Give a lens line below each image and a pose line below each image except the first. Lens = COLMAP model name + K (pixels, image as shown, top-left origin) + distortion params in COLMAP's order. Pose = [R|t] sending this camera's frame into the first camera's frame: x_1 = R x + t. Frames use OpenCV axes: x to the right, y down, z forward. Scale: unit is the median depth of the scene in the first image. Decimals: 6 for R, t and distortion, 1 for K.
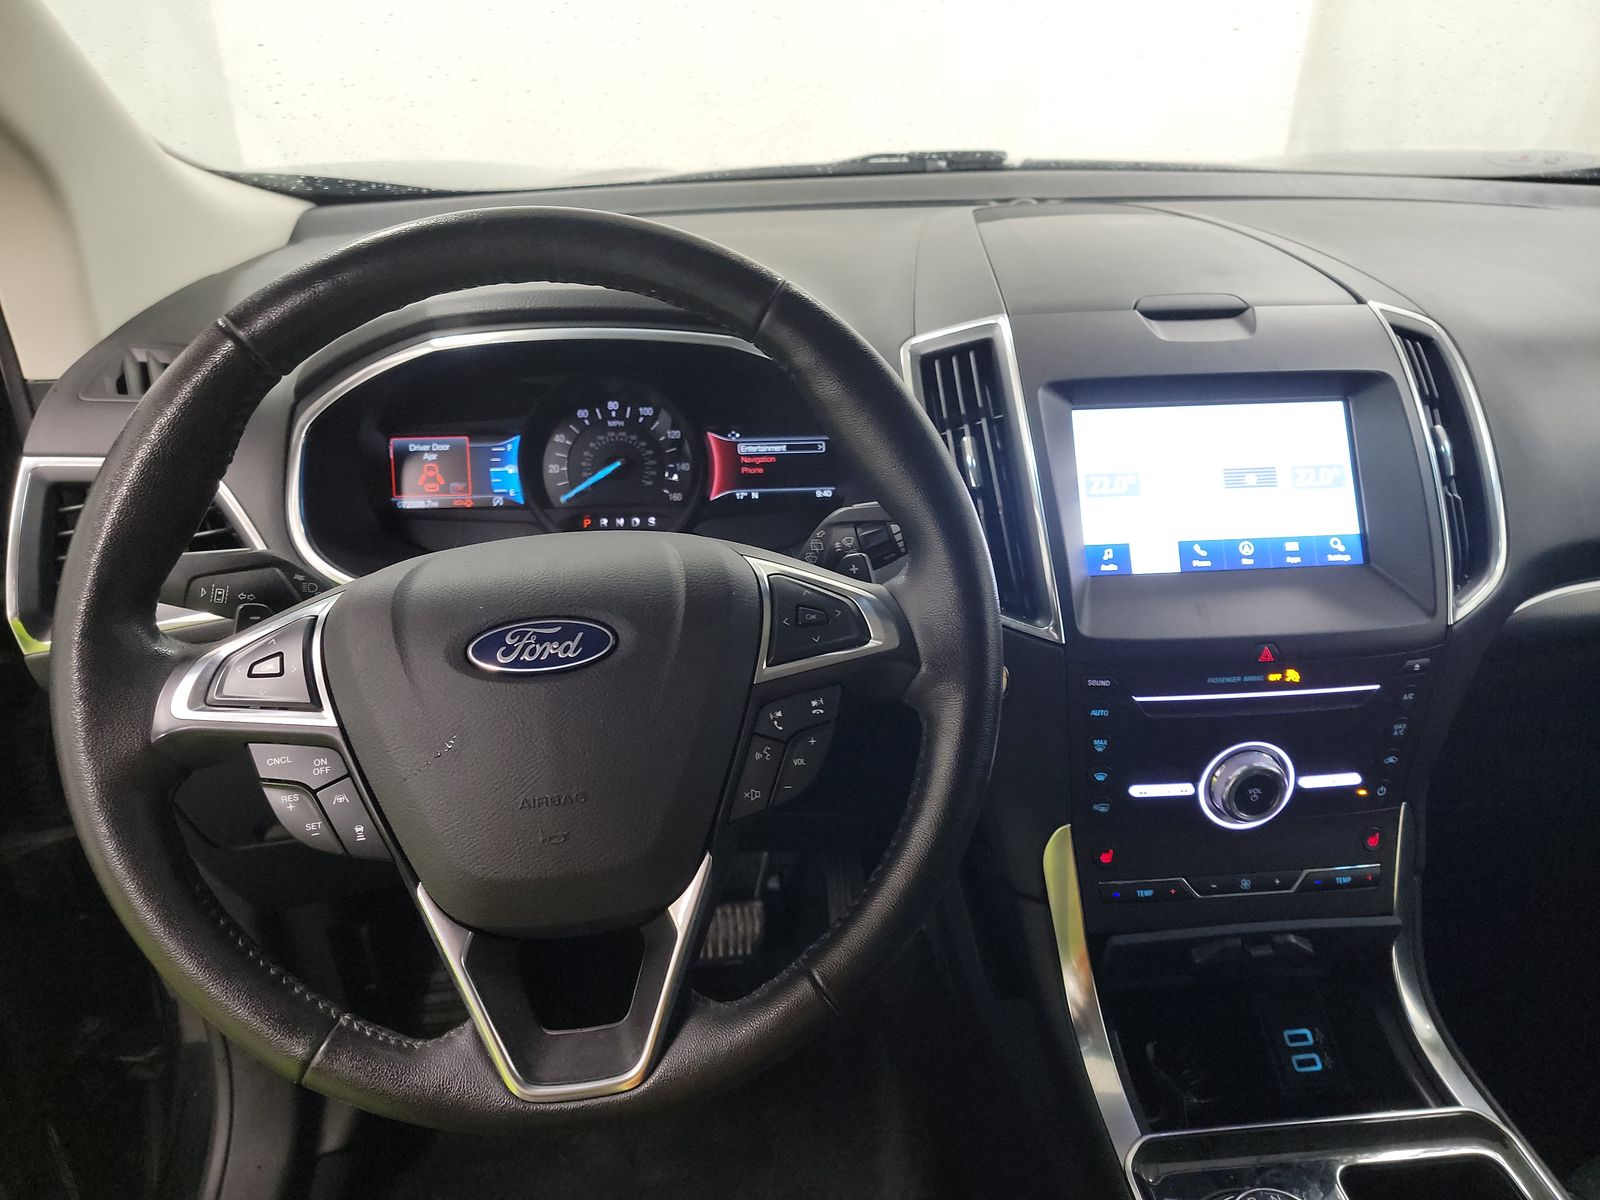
lens RADIAL K [[1081.5, 0, 799.9], [0, 1081.5, 606.2], [0, 0, 1]] dist [0.068232, -0.055911]
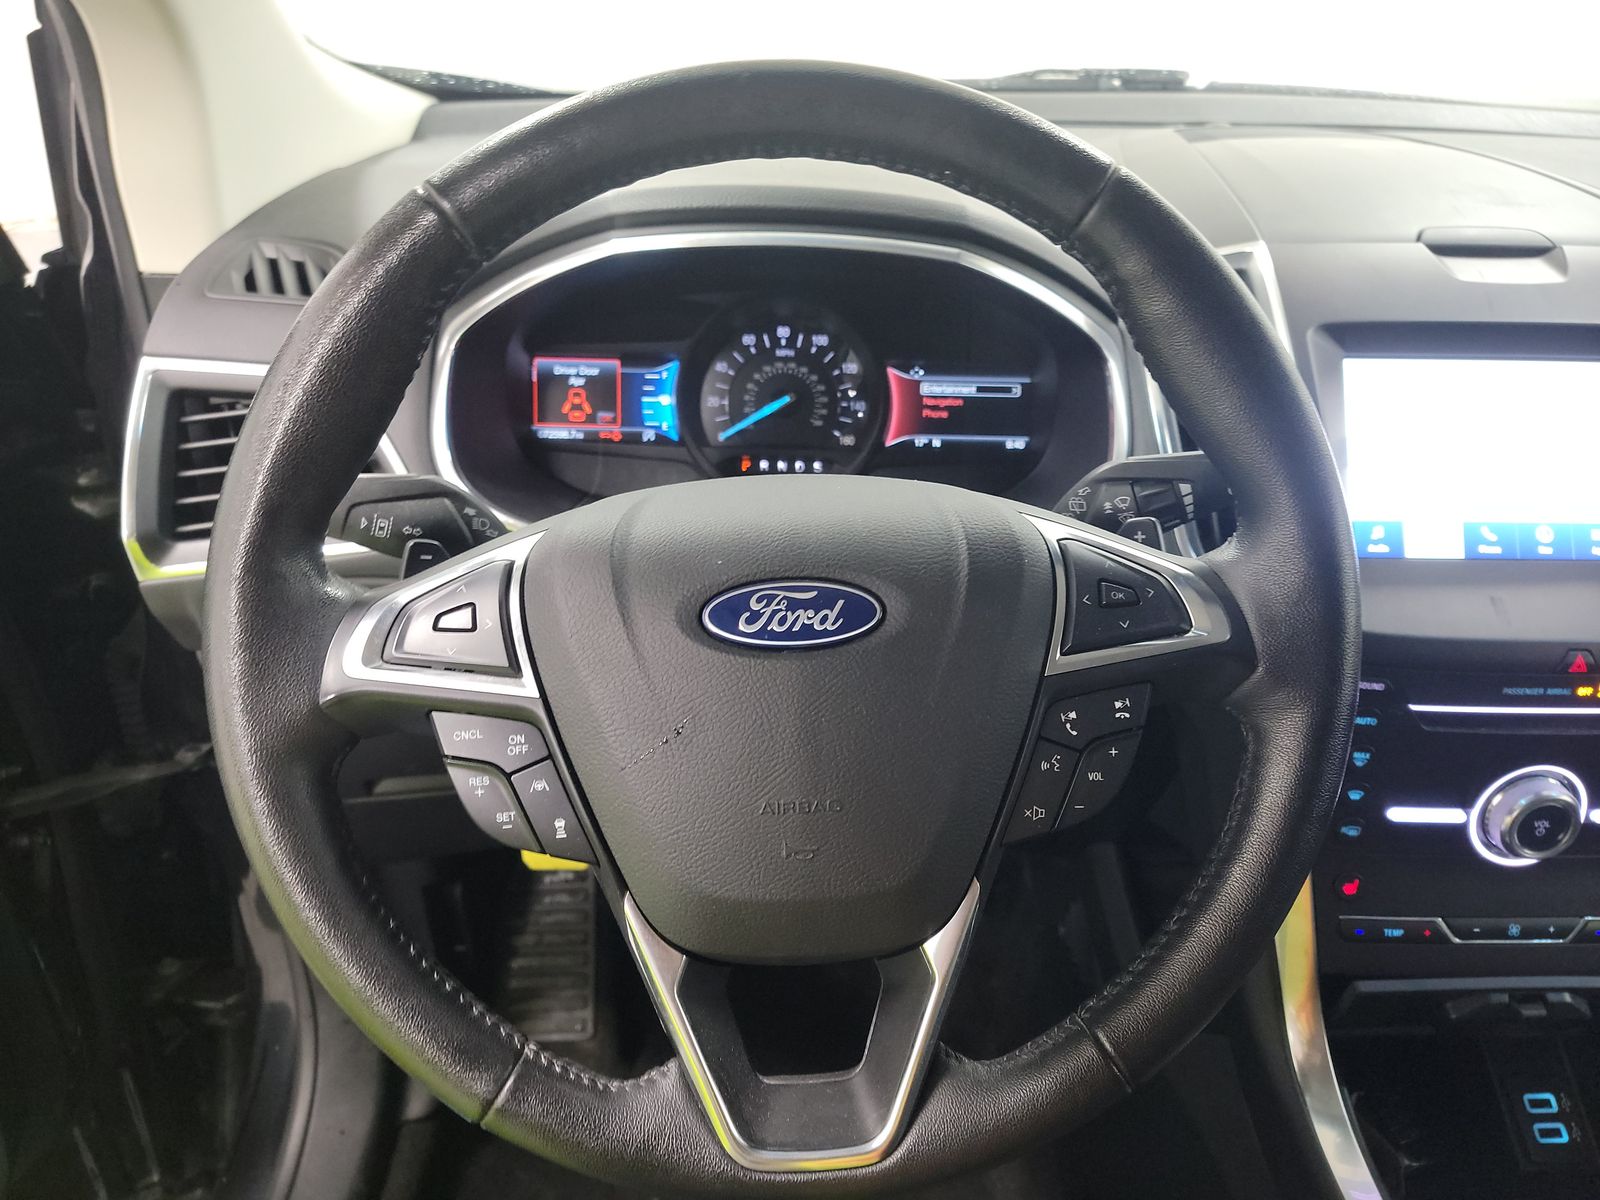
lens RADIAL K [[1091.3, 0, 788.4], [0, 1091.3, 603.5], [0, 0, 1]] dist [0.068128, -0.056905]
pose [[0.997271, 0.056904, -0.047032, -0.130723], [-0.055051, 0.997691, 0.039784, -0.001977], [0.049188, -0.037086, 0.998101, 0.125028]]
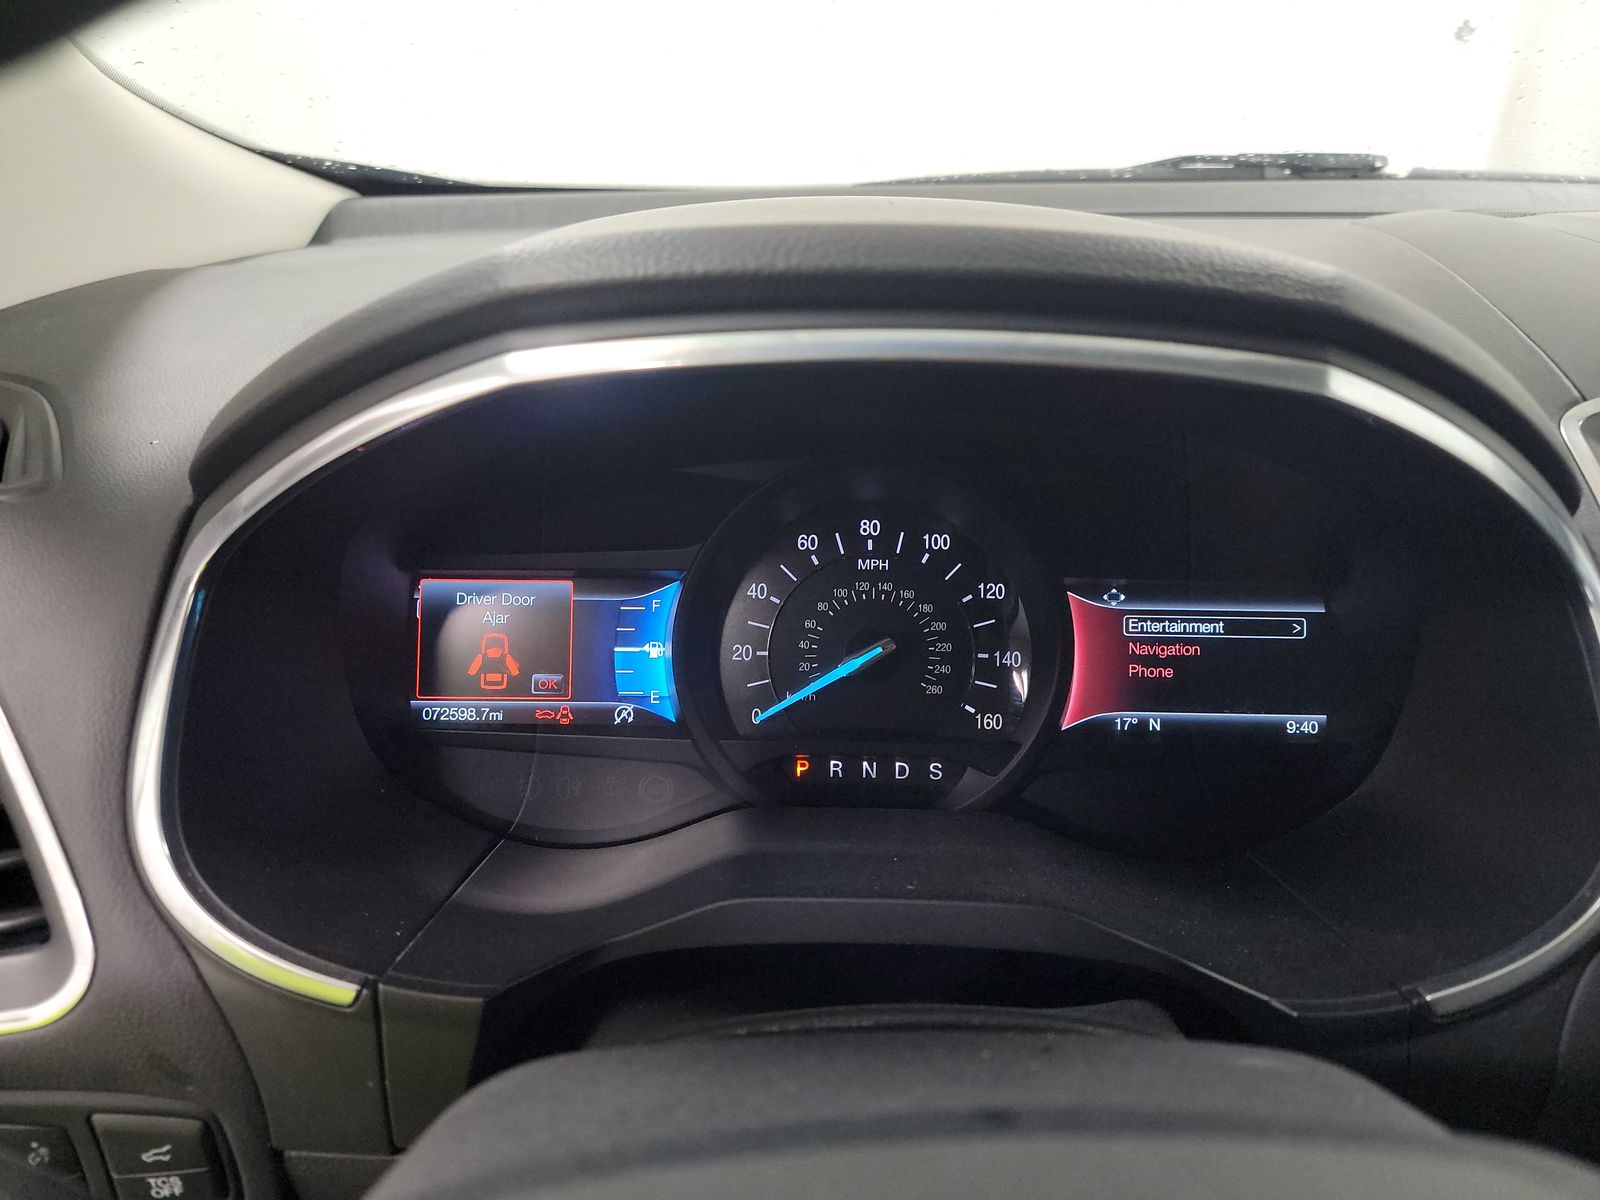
lens RADIAL K [[1103.3, 0, 787.5], [0, 1103.3, 603.8], [0, 0, 1]] dist [0.068875, 0.001054]
pose [[0.995558, 0.044730, -0.082851, -0.190777], [-0.052264, 0.994468, -0.091116, -0.119528], [0.078317, 0.095042, 0.992388, 0.586327]]
